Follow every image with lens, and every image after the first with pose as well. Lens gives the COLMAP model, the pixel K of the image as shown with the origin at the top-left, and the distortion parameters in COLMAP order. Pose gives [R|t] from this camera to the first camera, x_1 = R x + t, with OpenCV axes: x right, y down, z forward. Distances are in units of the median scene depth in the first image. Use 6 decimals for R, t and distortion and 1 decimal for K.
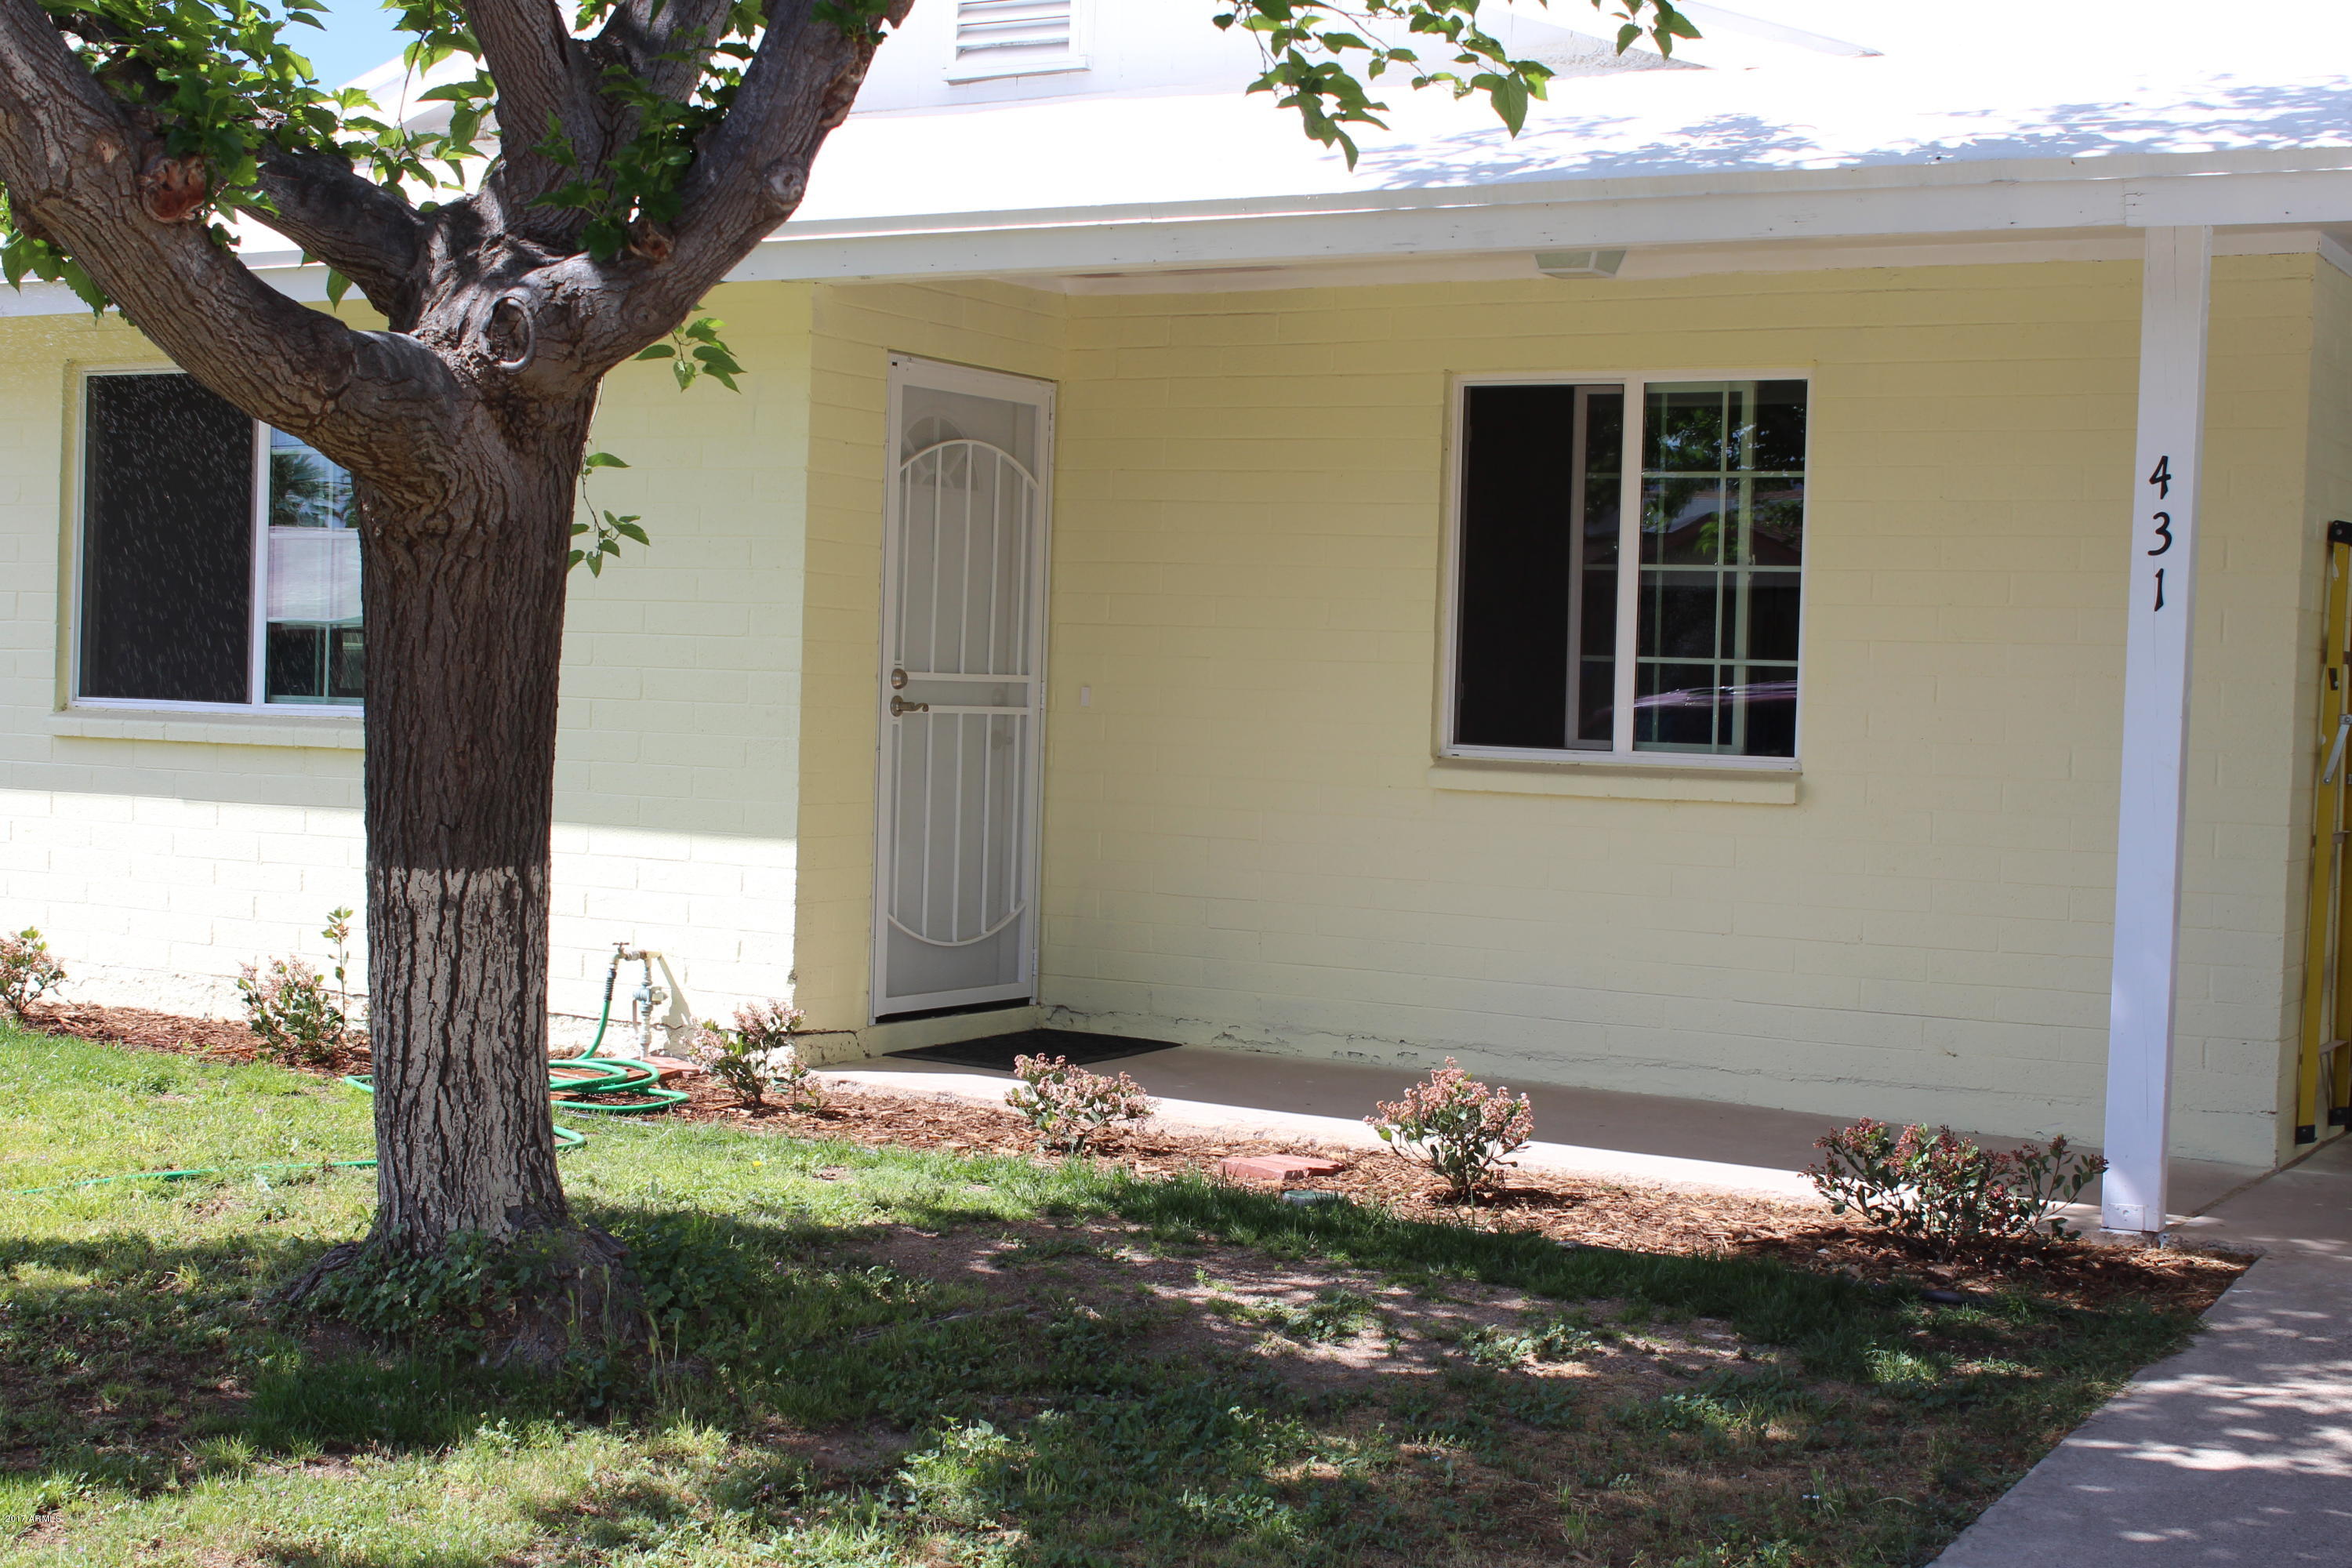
lens RADIAL K [[3282.9, 0, 1175.5], [0, 3282.9, 779.3], [0, 0, 1]] dist [-0.057584, 0.000000]
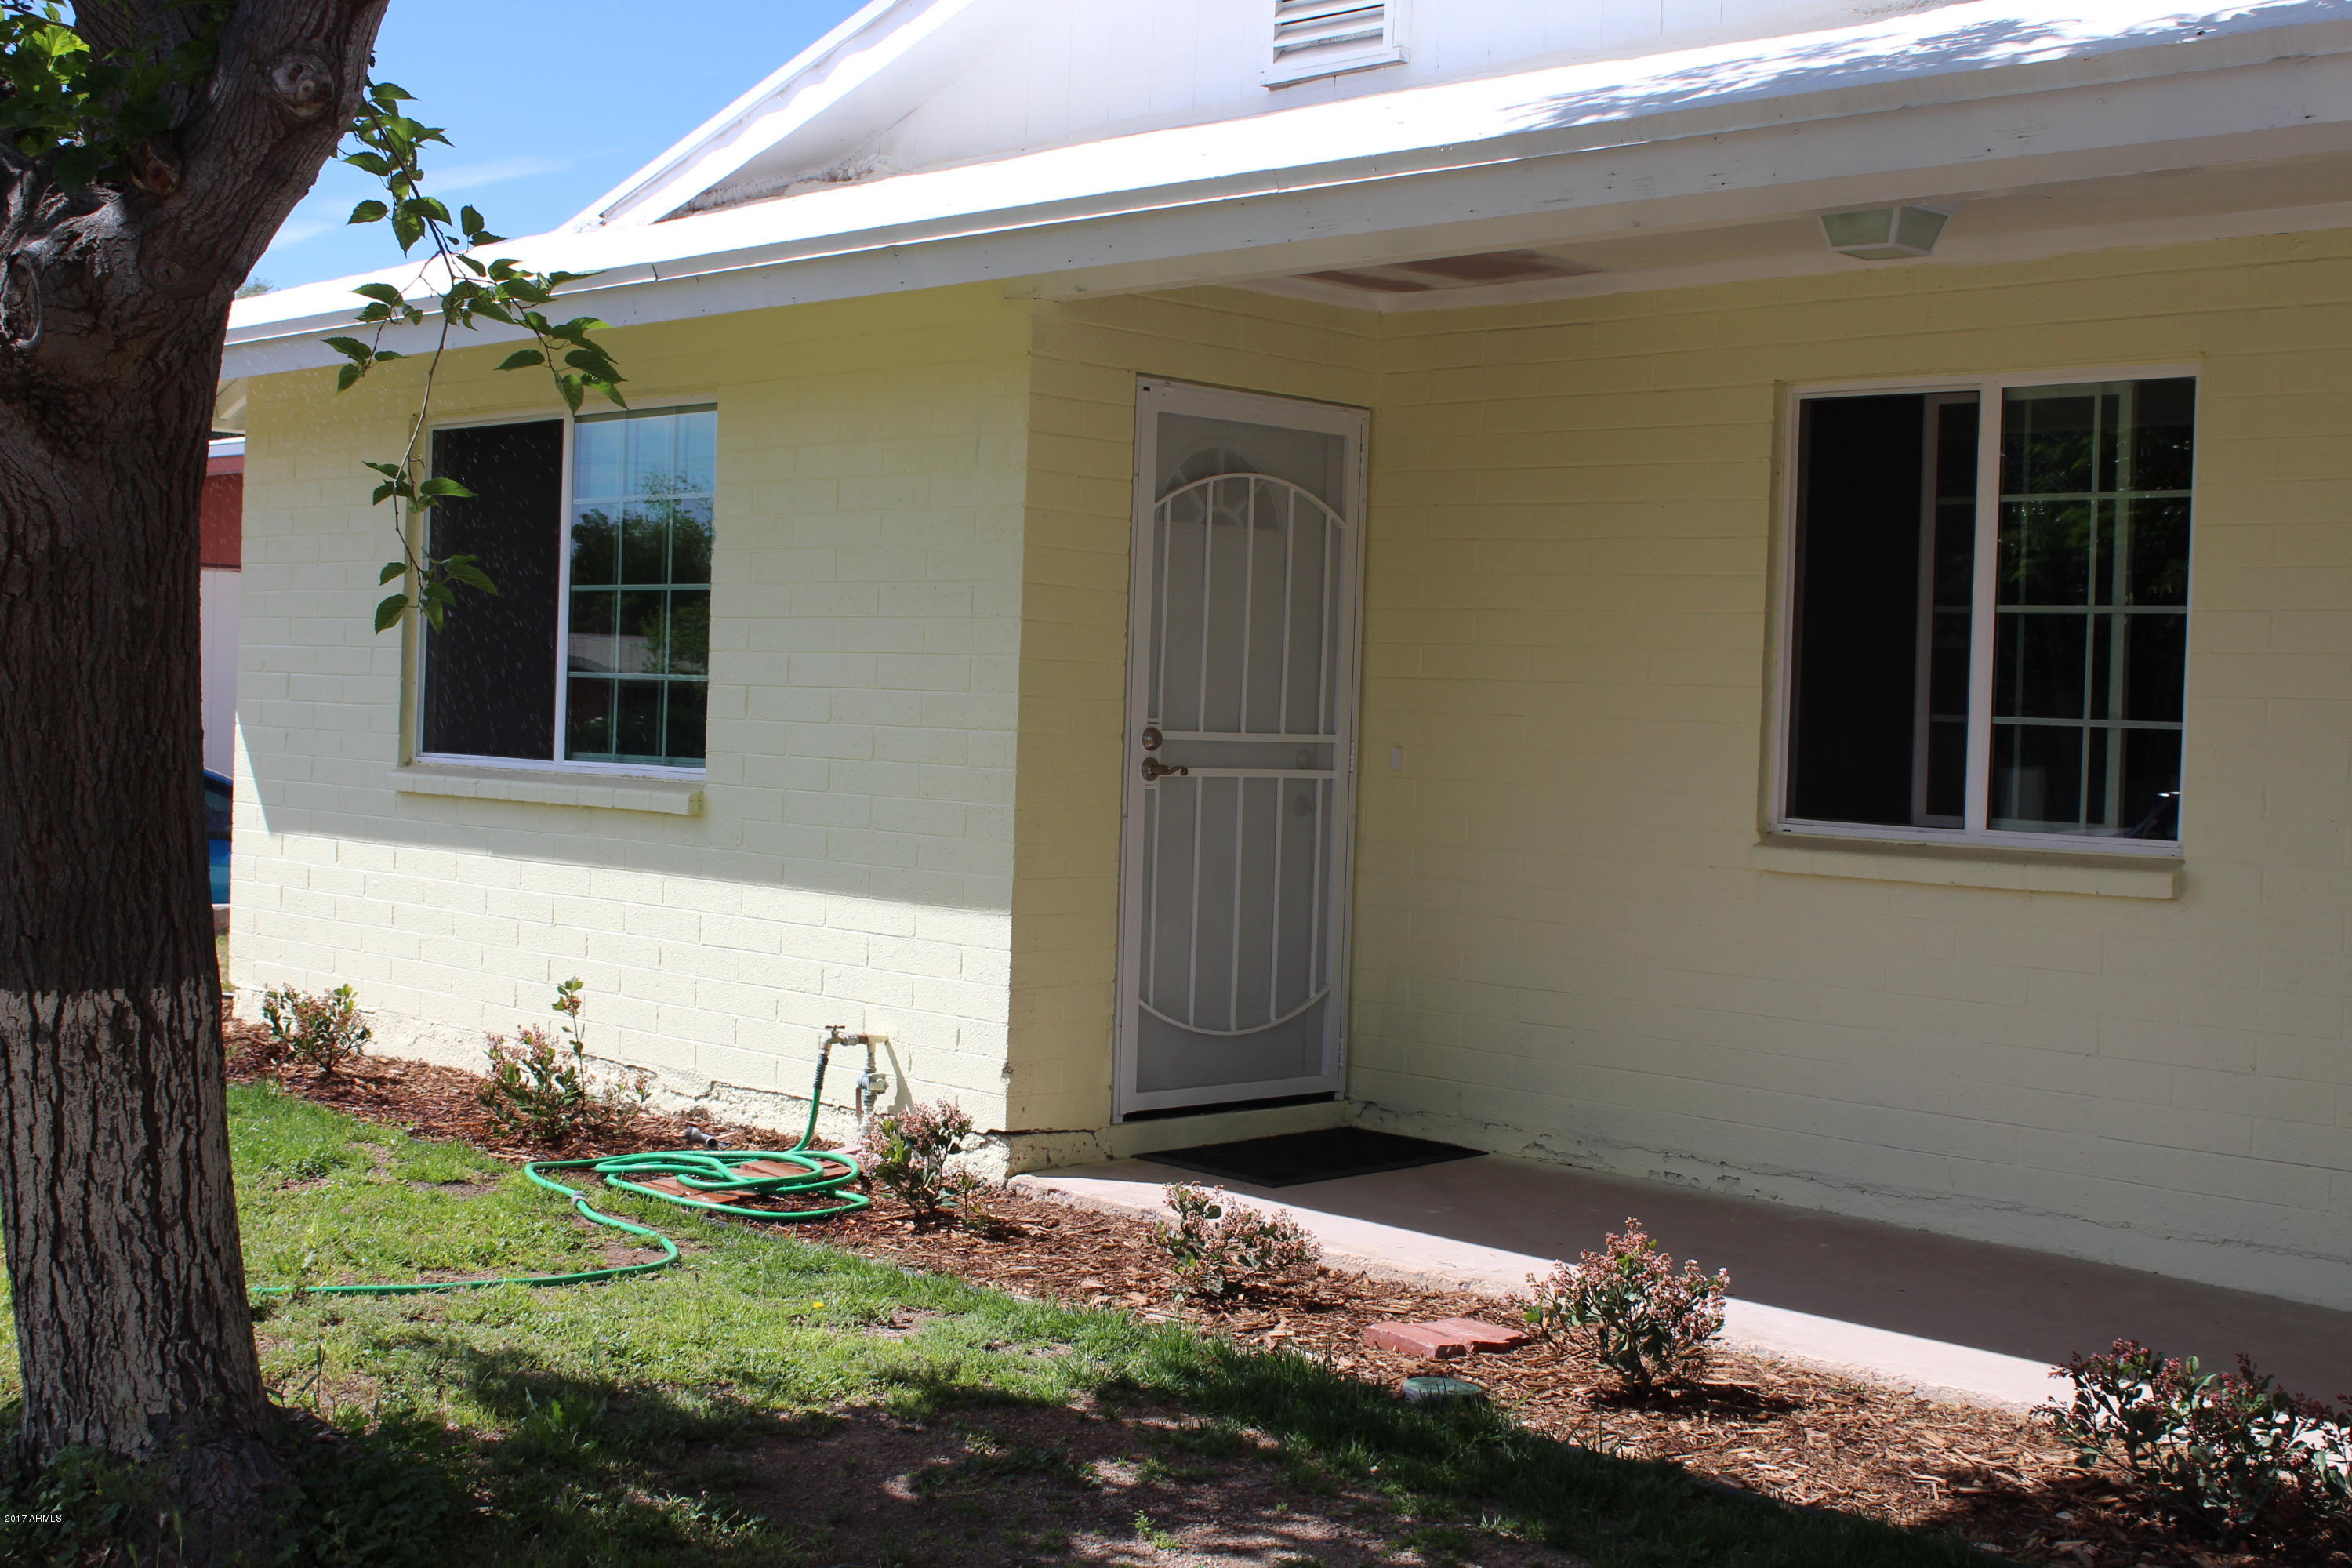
lens RADIAL K [[2893.9, 0, 1175.4], [0, 2893.9, 791.8], [0, 0, 1]] dist [-0.059343, 0.000000]
pose [[0.964860, 0.008881, -0.262614, 0.134518], [-0.010927, 0.999920, -0.006329, -0.011573], [0.262537, 0.008976, 0.964880, 0.243601]]
